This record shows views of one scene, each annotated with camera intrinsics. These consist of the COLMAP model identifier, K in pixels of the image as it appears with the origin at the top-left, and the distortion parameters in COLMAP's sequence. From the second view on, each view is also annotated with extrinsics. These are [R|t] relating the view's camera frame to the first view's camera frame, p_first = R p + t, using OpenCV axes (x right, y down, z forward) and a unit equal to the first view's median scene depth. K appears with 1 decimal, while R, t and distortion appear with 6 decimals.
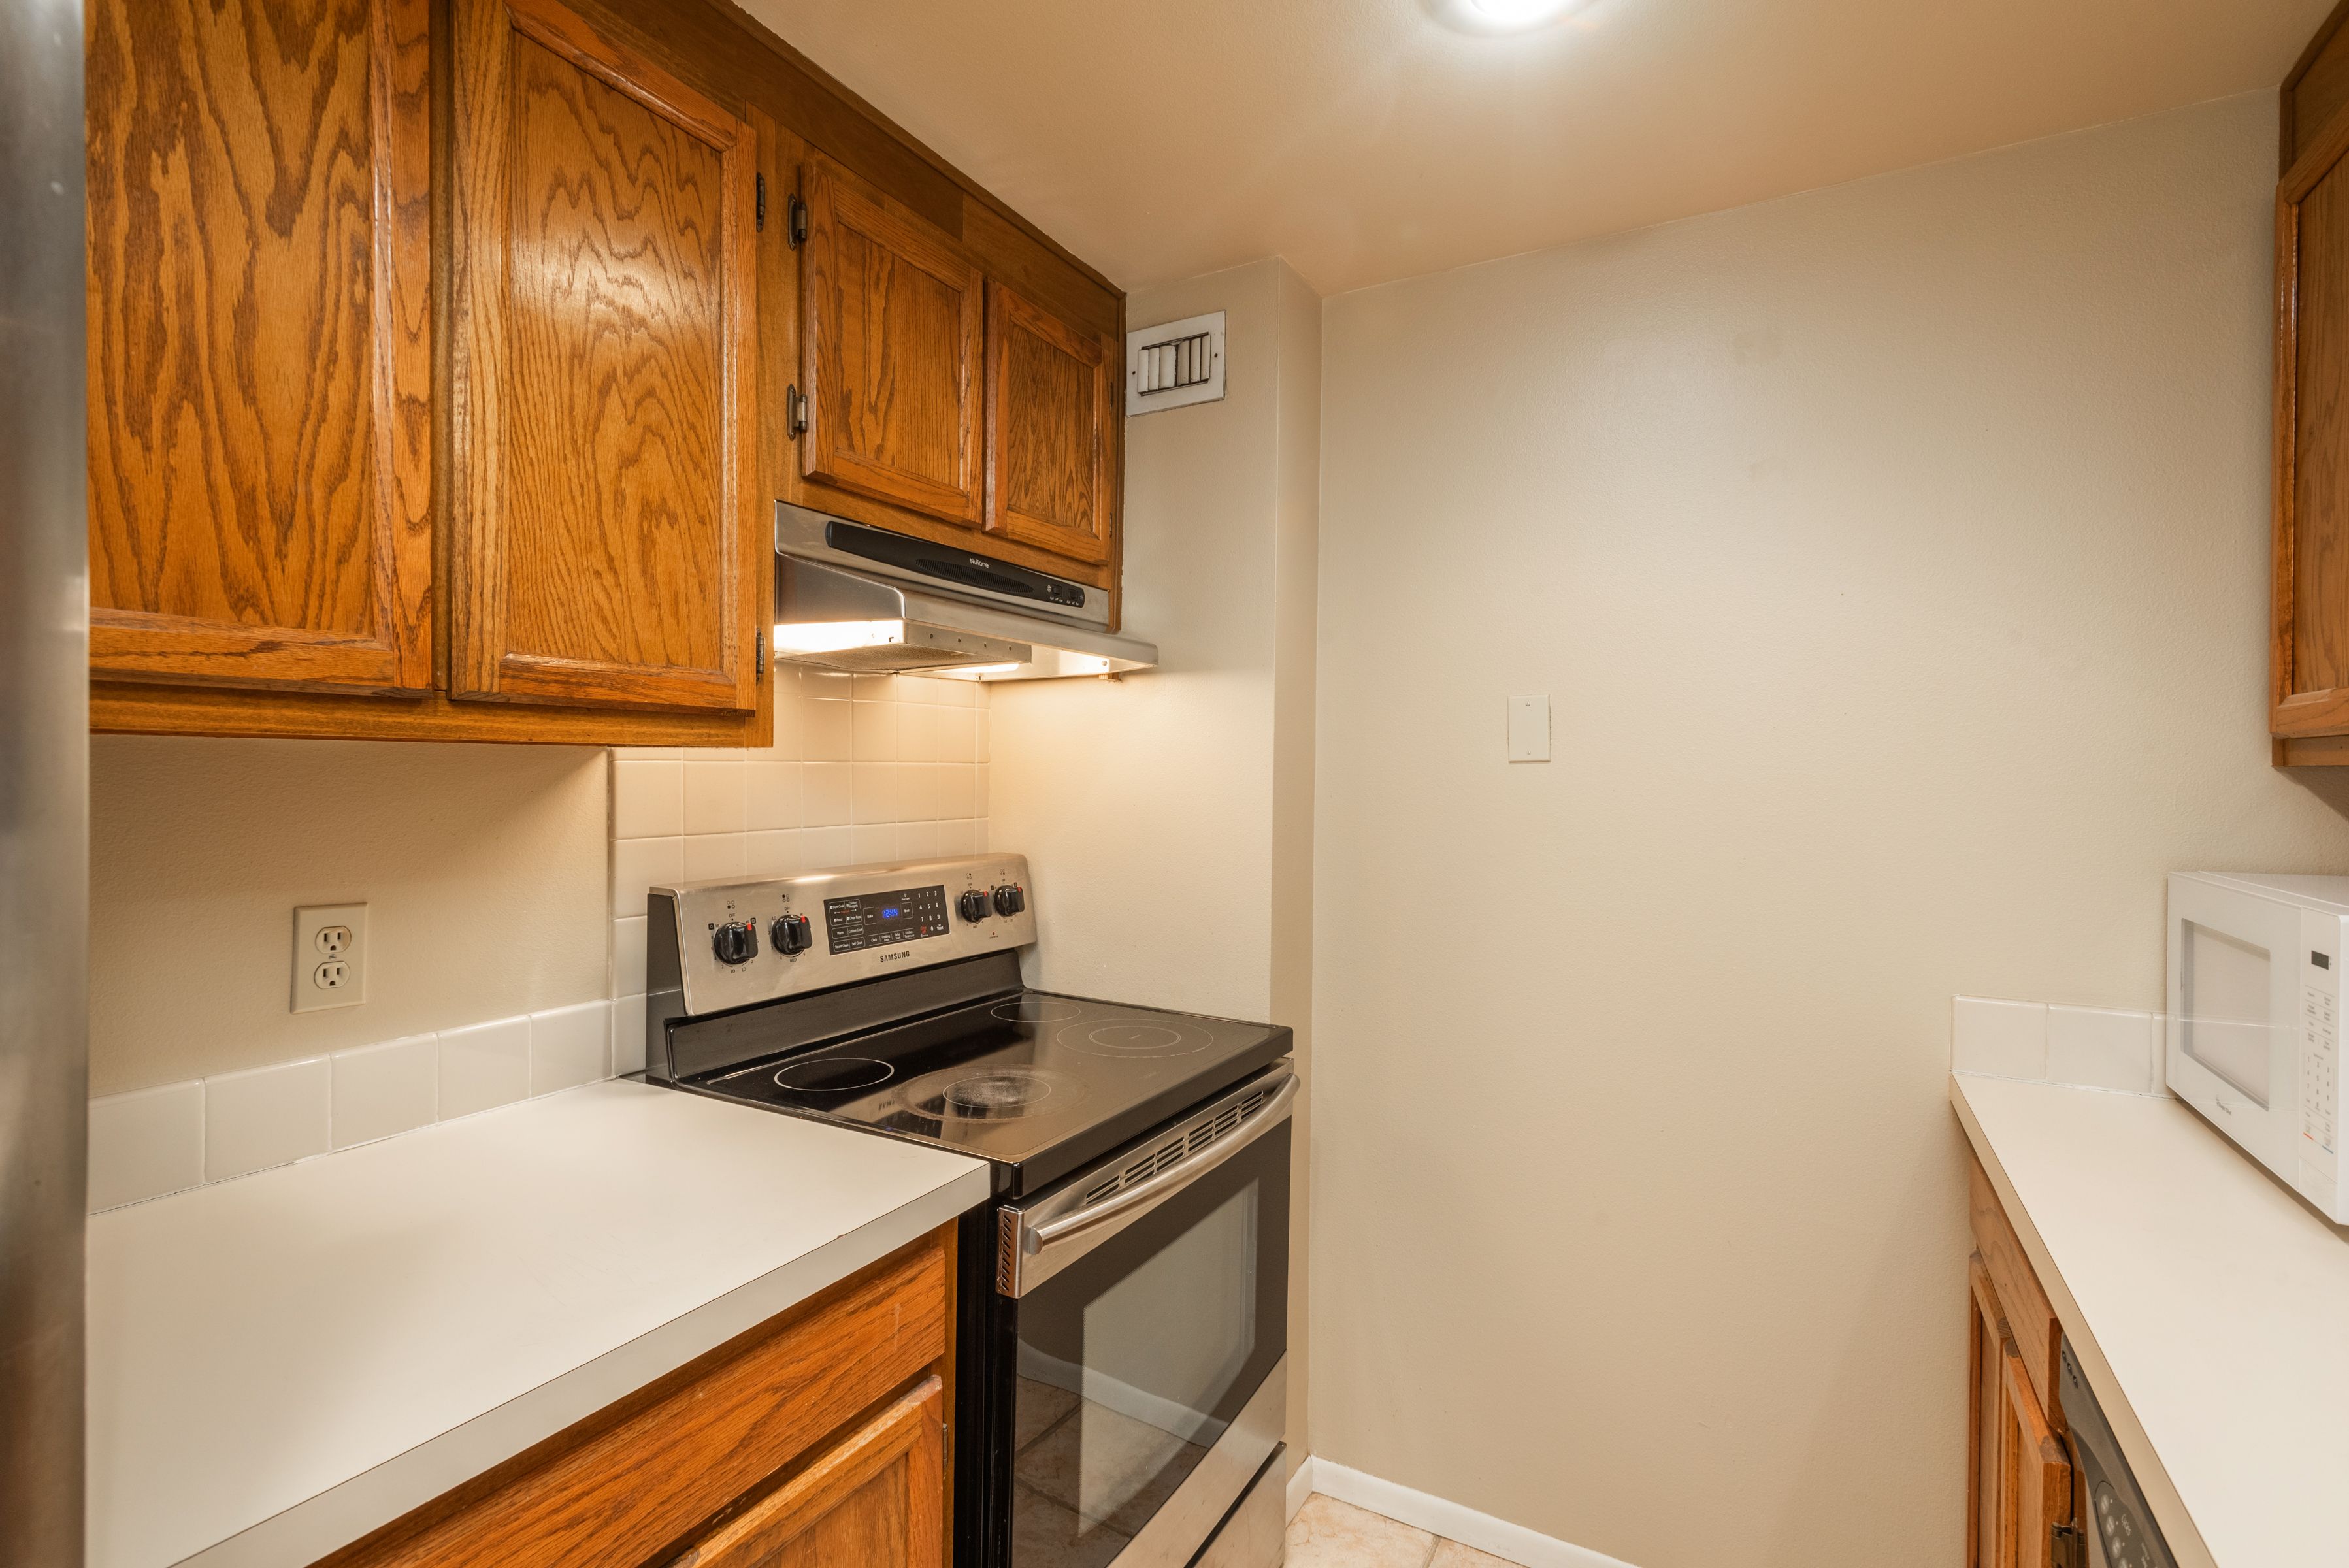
lens RADIAL K [[1090.3, 0, 1170.2], [0, 1090.3, 782.0], [0, 0, 1]] dist [0.002653, -0.000124]
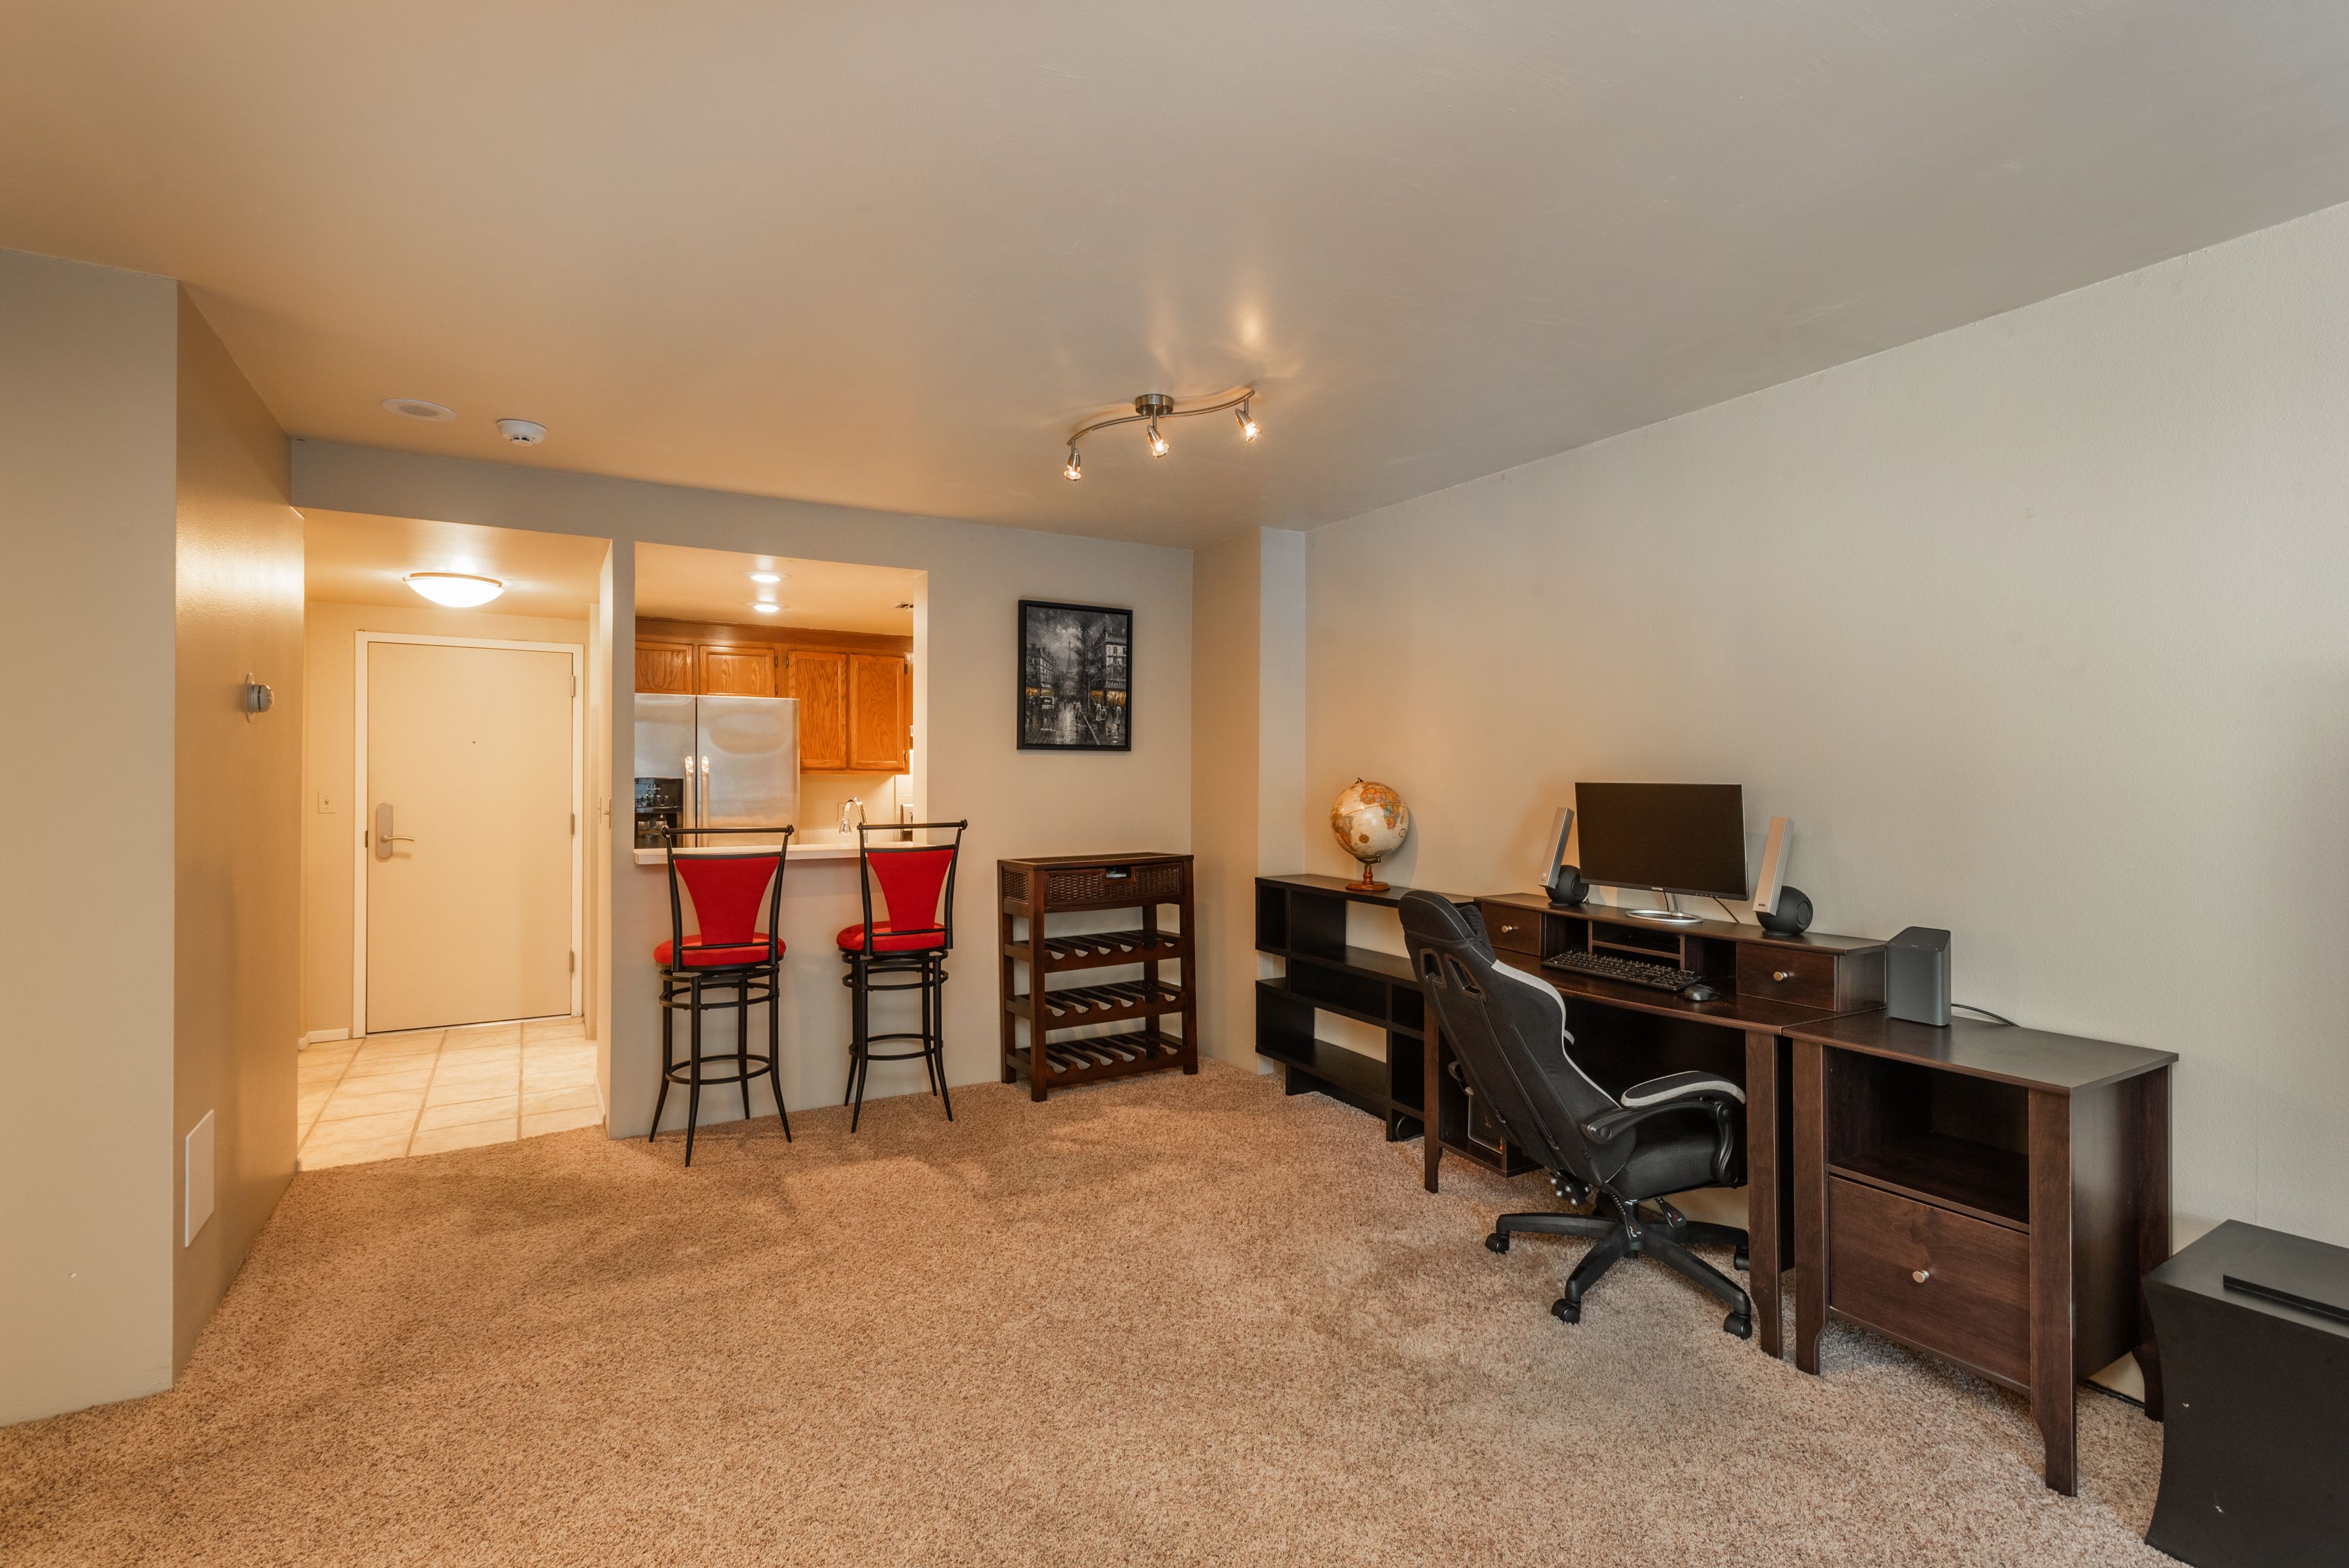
lens RADIAL K [[1100.8, 0, 1180.6], [0, 1100.8, 782.1], [0, 0, 1]] dist [0.003185, -0.001477]
pose [[0.866915, -0.005180, -0.498429, 4.136055], [-0.001523, 0.999914, -0.013040, 0.086880], [0.498454, 0.012063, 0.866832, -3.546543]]
